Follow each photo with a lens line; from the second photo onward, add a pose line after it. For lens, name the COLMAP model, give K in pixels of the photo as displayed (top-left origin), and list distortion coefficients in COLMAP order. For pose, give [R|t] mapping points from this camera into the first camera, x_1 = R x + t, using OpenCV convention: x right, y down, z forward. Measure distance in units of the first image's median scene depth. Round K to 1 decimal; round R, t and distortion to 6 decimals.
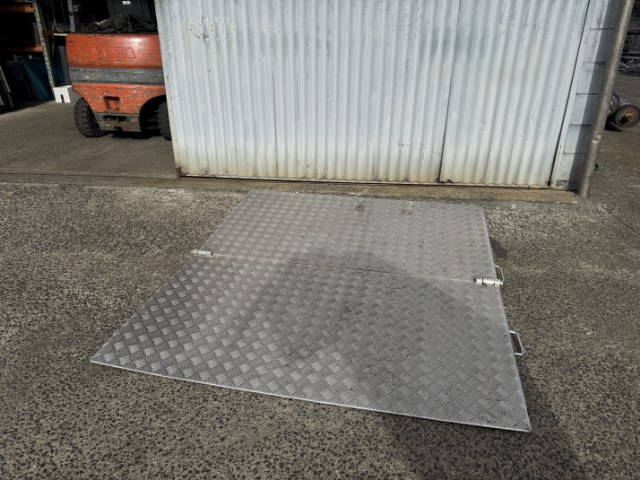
lens RADIAL K [[446.1, 0, 320.0], [0, 446.1, 240.0], [0, 0, 1]] dist [0.106625, -0.172953]
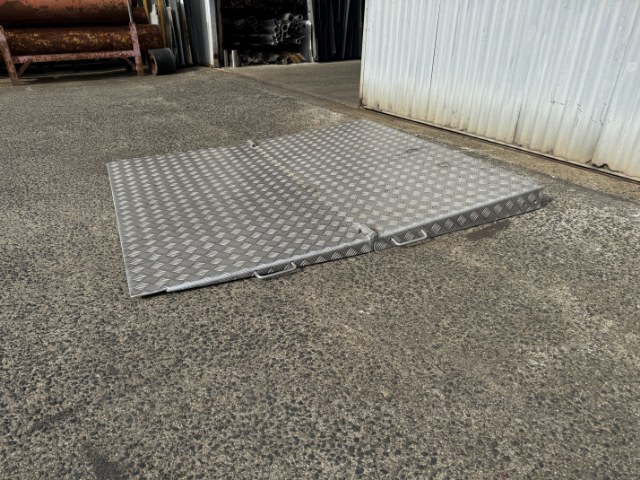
lens RADIAL K [[446.1, 0, 320.0], [0, 446.1, 240.0], [0, 0, 1]] dist [0.106625, -0.172953]
pose [[0.614846, 0.357678, -0.702873, 0.552028], [-0.332909, 0.925653, 0.179830, -0.006369], [0.714938, 0.123425, 0.688208, 0.235619]]
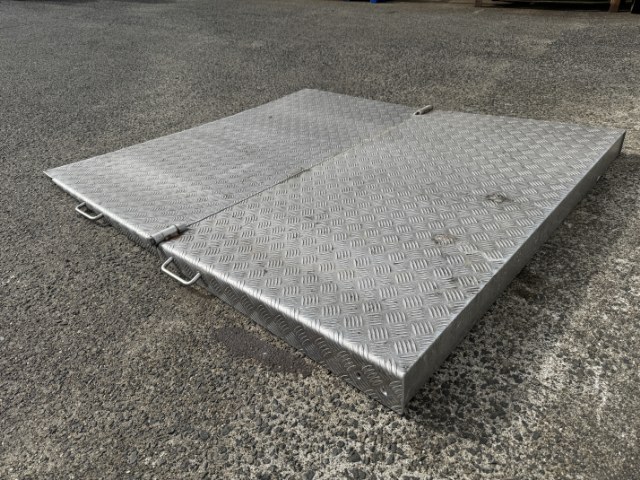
lens RADIAL K [[446.1, 0, 320.0], [0, 446.1, 240.0], [0, 0, 1]] dist [0.106625, -0.172953]
pose [[-0.483187, 0.503360, -0.716351, 0.451258], [-0.337862, 0.647623, 0.682959, -0.253231], [0.807700, 0.572025, -0.142857, 0.783970]]
